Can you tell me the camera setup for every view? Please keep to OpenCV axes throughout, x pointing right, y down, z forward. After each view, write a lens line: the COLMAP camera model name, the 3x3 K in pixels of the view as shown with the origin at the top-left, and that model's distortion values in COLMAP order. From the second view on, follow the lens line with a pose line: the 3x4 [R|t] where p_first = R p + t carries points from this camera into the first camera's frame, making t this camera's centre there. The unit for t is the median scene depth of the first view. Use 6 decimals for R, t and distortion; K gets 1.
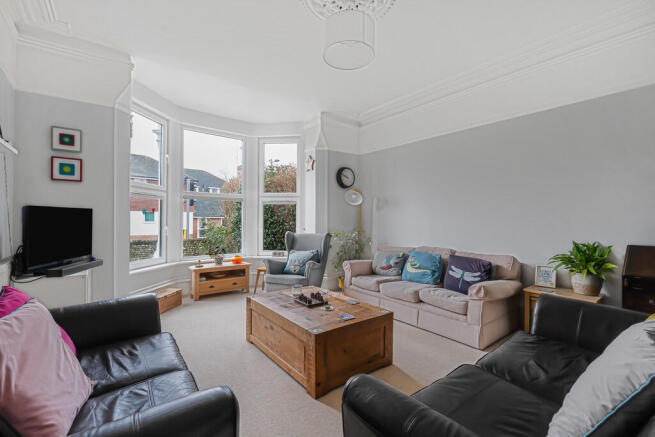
lens RADIAL K [[294.3, 0, 326.4], [0, 294.3, 213.9], [0, 0, 1]] dist [-0.000918, -0.000289]
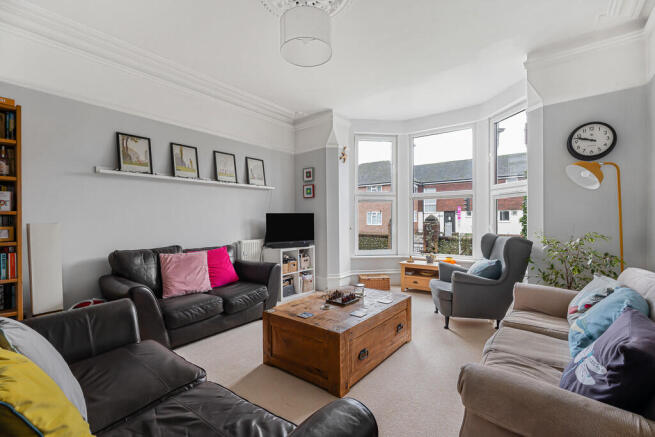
lens RADIAL K [[294.3, 0, 323.6], [0, 294.3, 216.5], [0, 0, 1]] dist [-0.000918, -0.000289]
pose [[0.231399, -0.015382, -0.972737, 0.553359], [0.025523, 0.999627, -0.009736, 0.012748], [0.972524, -0.022574, 0.231705, 0.432069]]
